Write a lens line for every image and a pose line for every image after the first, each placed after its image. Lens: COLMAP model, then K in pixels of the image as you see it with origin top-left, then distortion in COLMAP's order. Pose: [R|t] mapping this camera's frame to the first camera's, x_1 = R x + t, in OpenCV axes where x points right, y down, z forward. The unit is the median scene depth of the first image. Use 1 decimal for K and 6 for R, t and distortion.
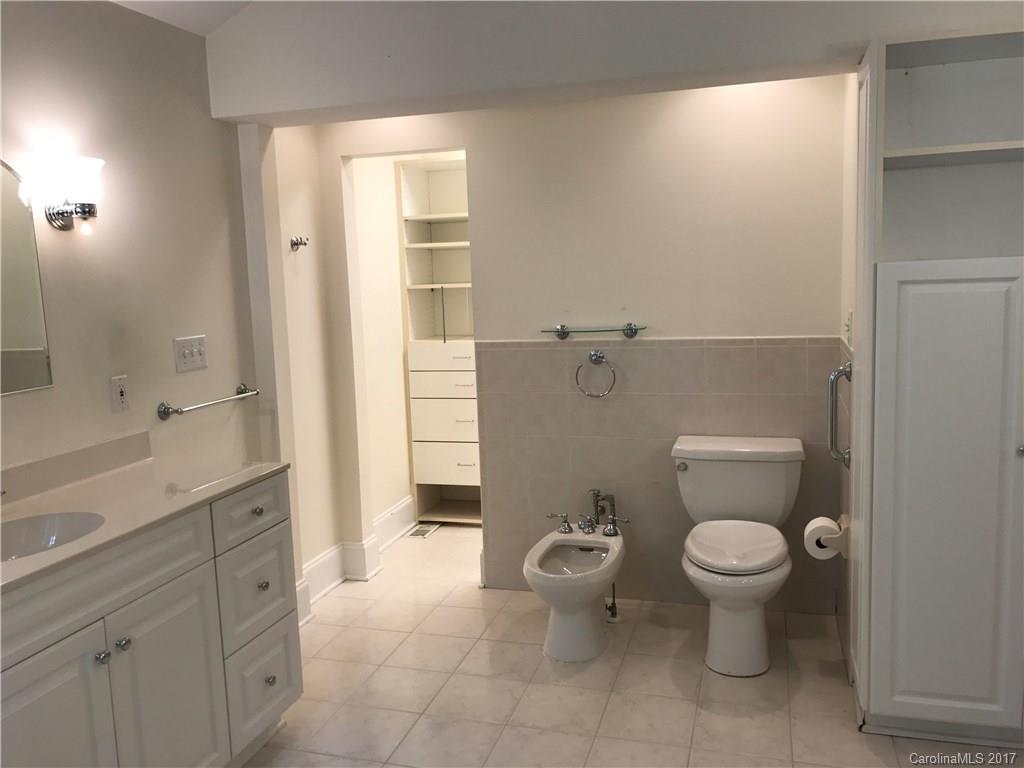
lens RADIAL K [[853.2, 0, 510.8], [0, 853.2, 384.2], [0, 0, 1]] dist [0.024507, -0.015483]
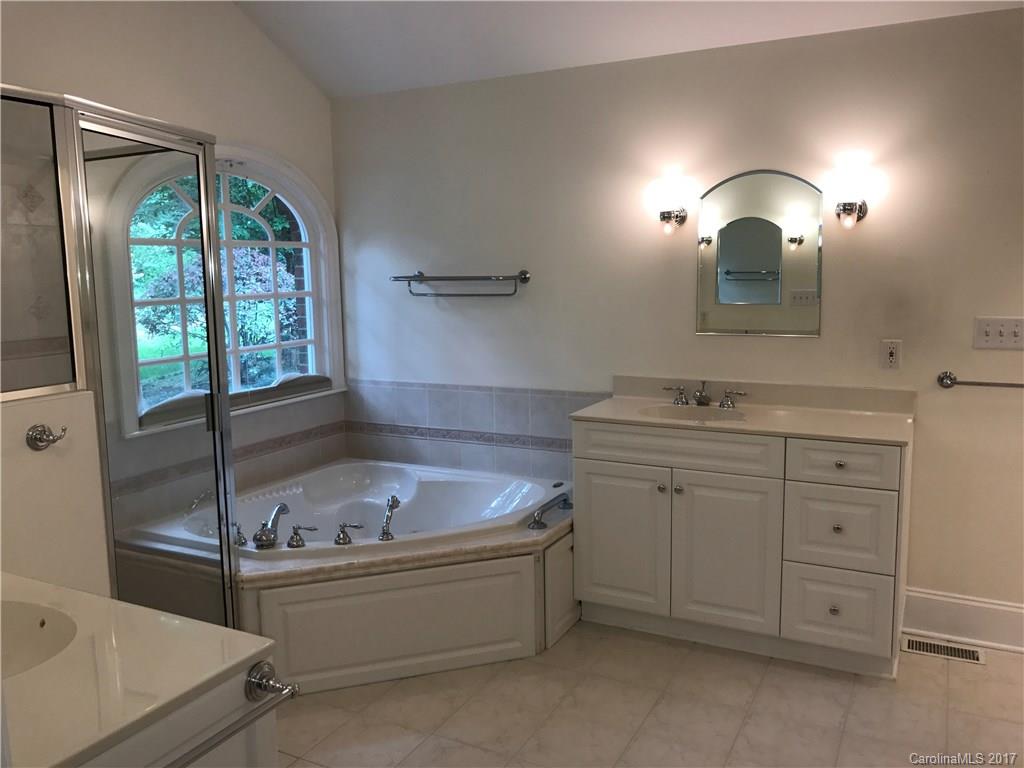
lens RADIAL K [[853.2, 0, 512.5], [0, 853.2, 384.9], [0, 0, 1]] dist [0.024507, -0.015483]
pose [[-0.180709, 0.177887, -0.967316, 0.901814], [-0.110632, 0.973590, 0.199708, -0.141961], [0.977295, 0.143105, -0.156256, 0.730845]]
